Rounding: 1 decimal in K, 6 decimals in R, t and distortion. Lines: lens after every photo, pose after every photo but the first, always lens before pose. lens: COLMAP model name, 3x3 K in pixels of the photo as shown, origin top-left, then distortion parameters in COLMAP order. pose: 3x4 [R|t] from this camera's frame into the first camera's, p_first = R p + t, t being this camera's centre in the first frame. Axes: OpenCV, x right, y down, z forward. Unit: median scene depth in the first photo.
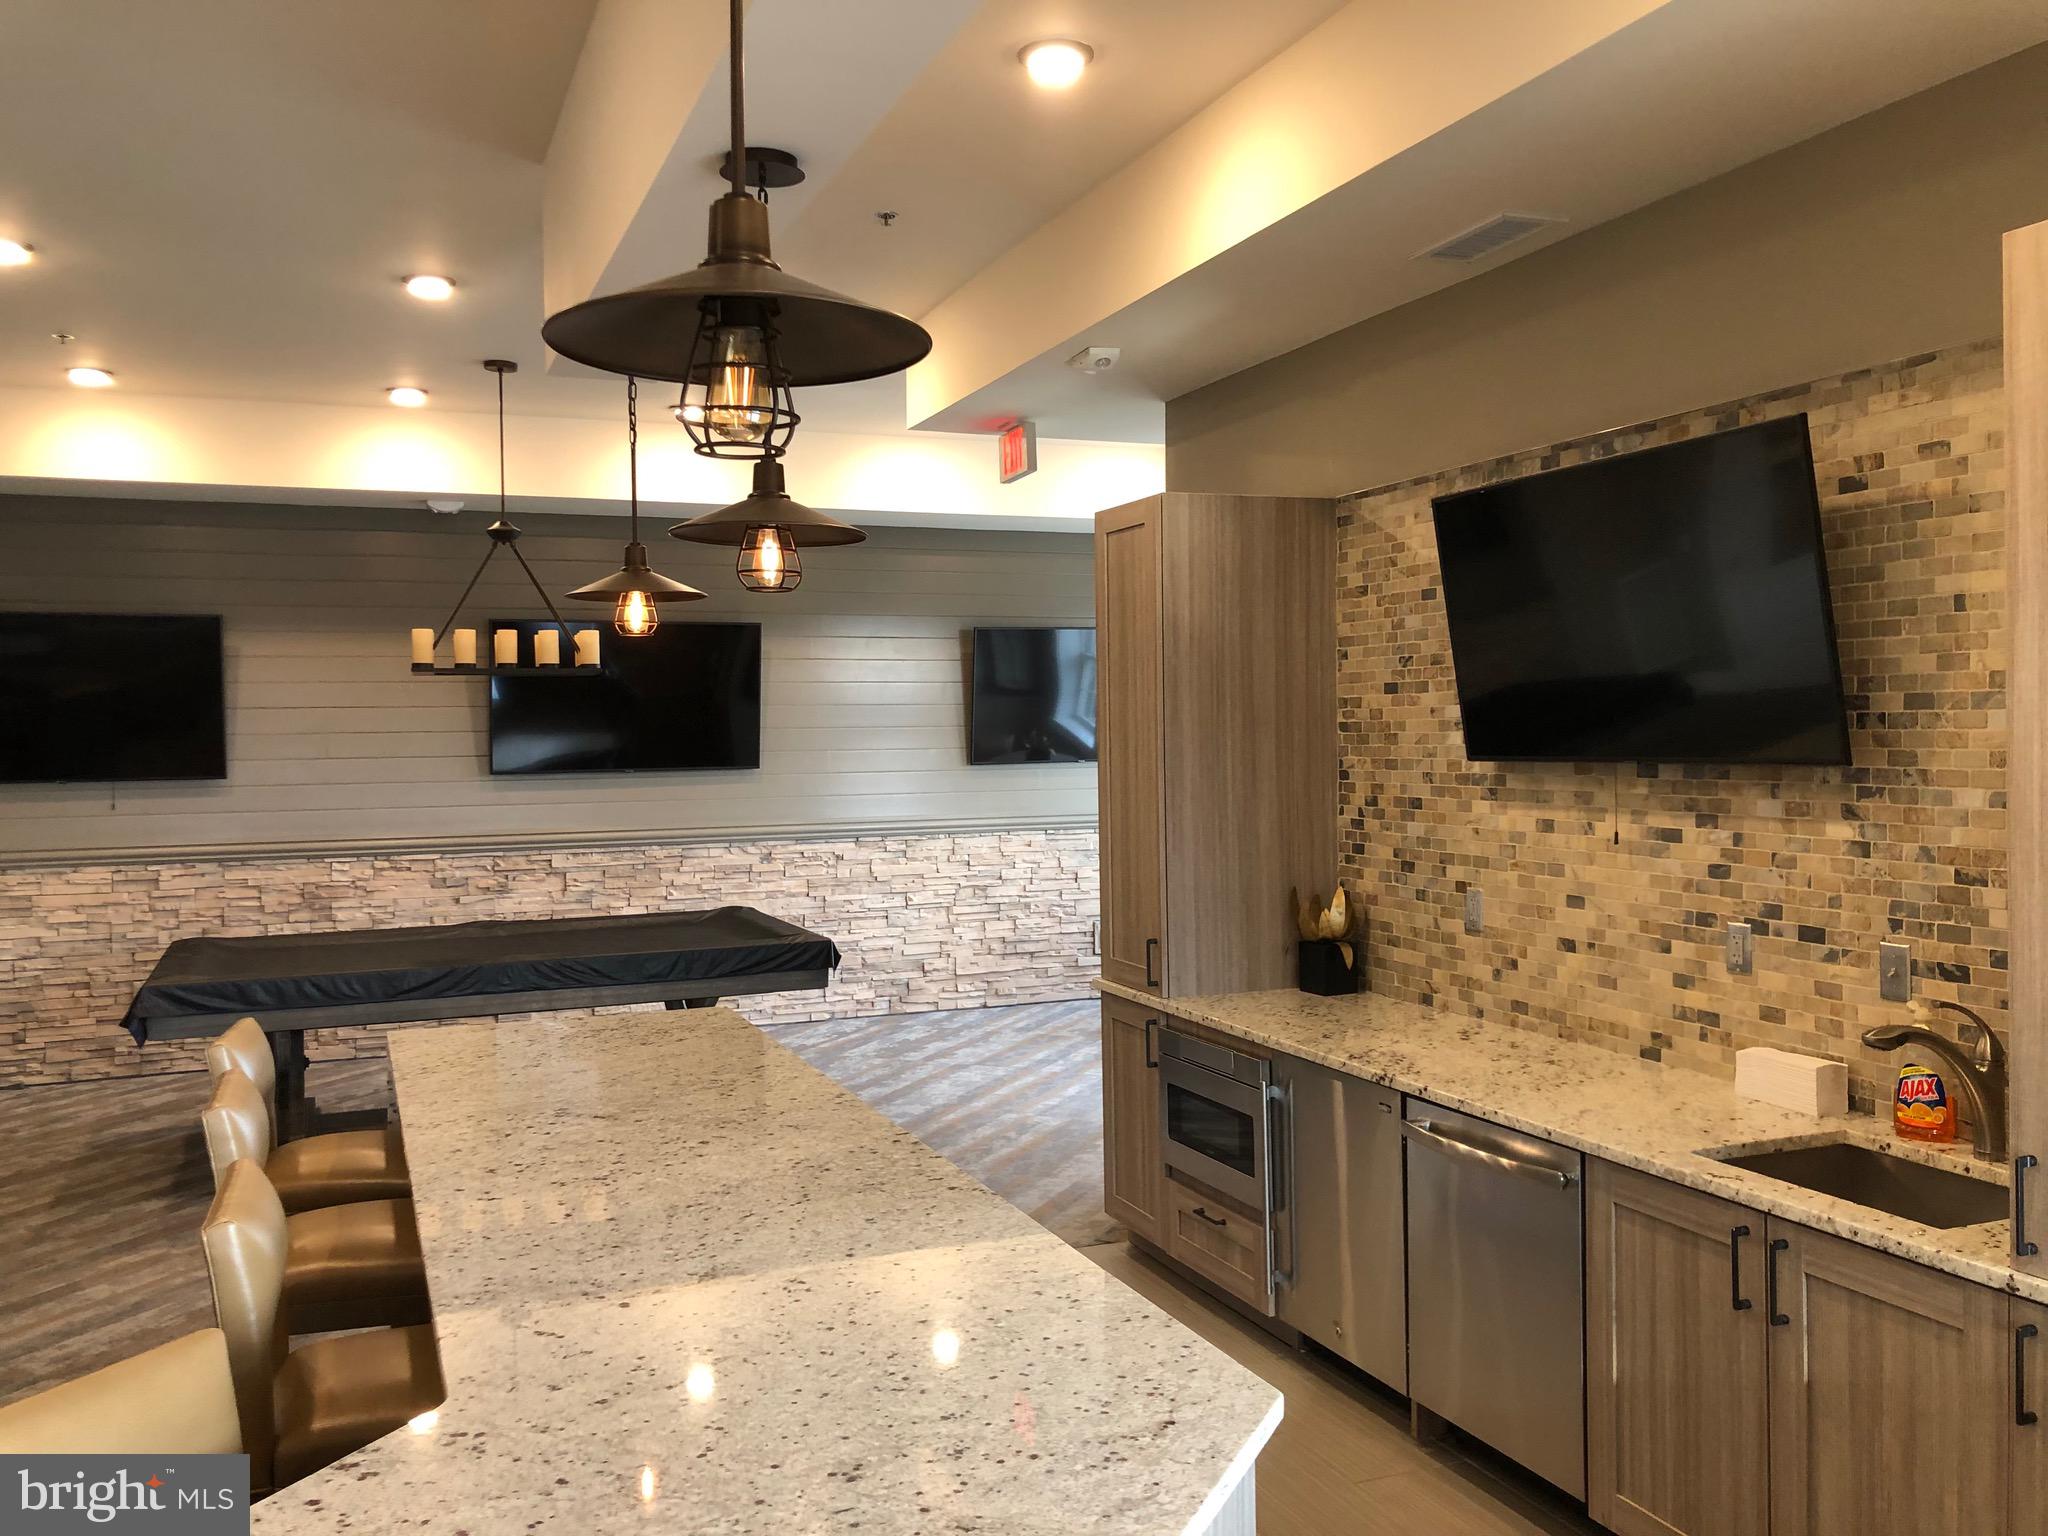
lens RADIAL K [[1676.4, 0, 1039.9], [0, 1676.4, 751.7], [0, 0, 1]] dist [-0.003915, 0.010055]
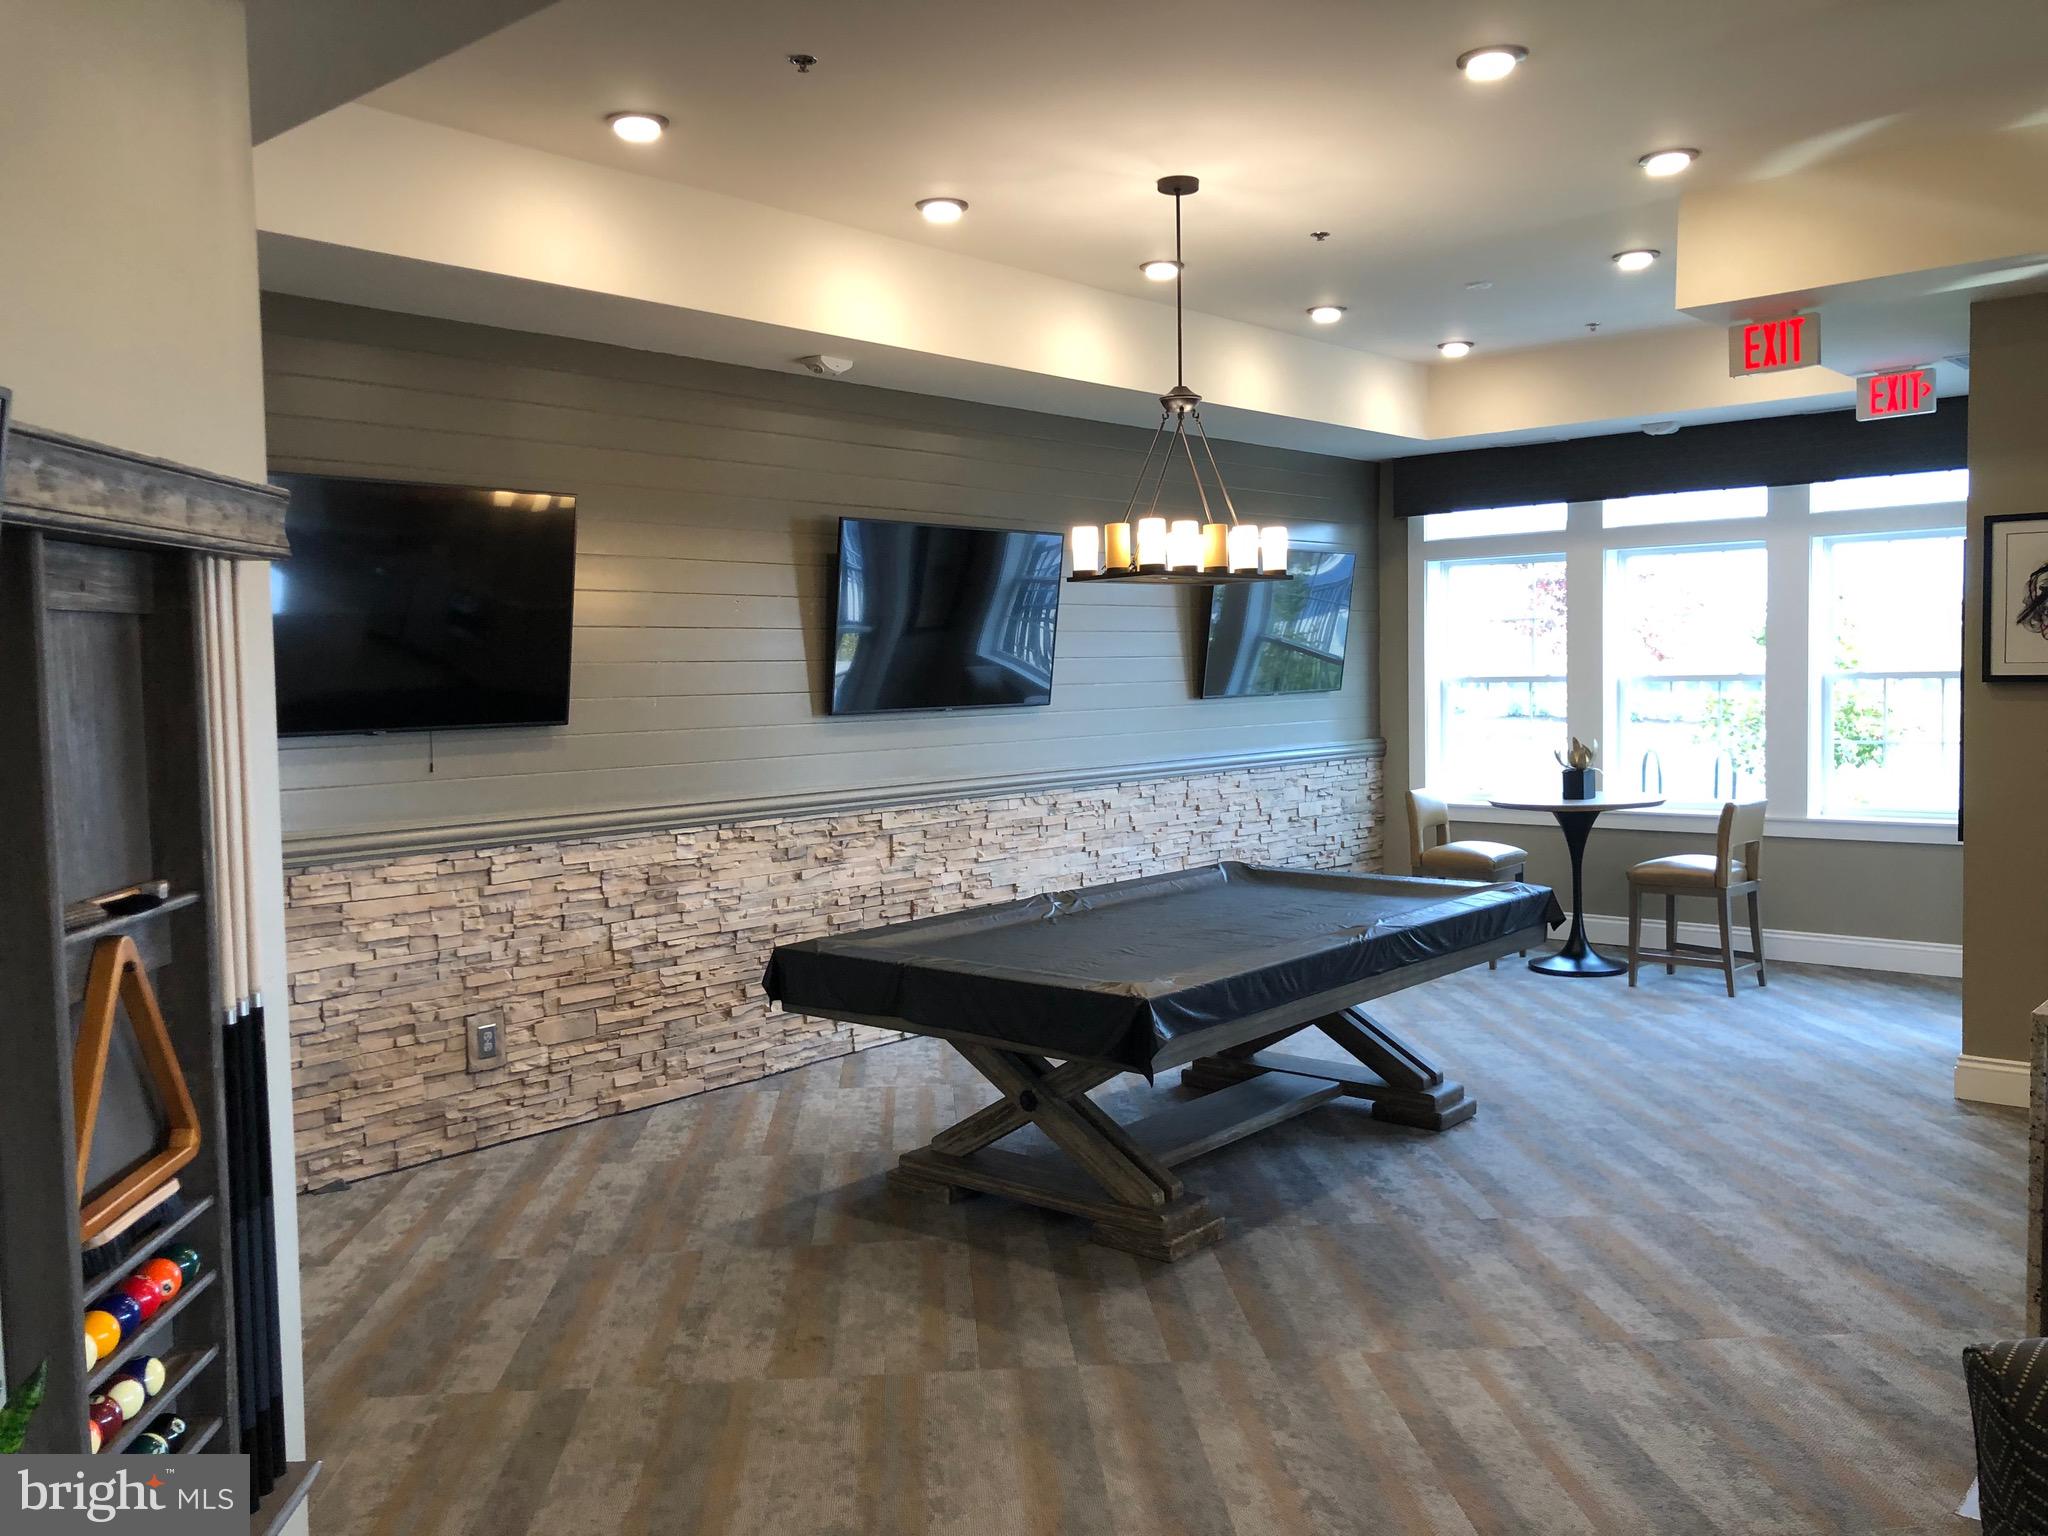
lens RADIAL K [[1659.4, 0, 1014.0], [0, 1659.4, 758.8], [0, 0, 1]] dist [0.138790, -0.434204]
pose [[0.901829, -0.028486, 0.431153, -1.275234], [0.014470, 0.999256, 0.035754, 0.016008], [-0.431851, -0.026006, 0.901570, 0.552012]]
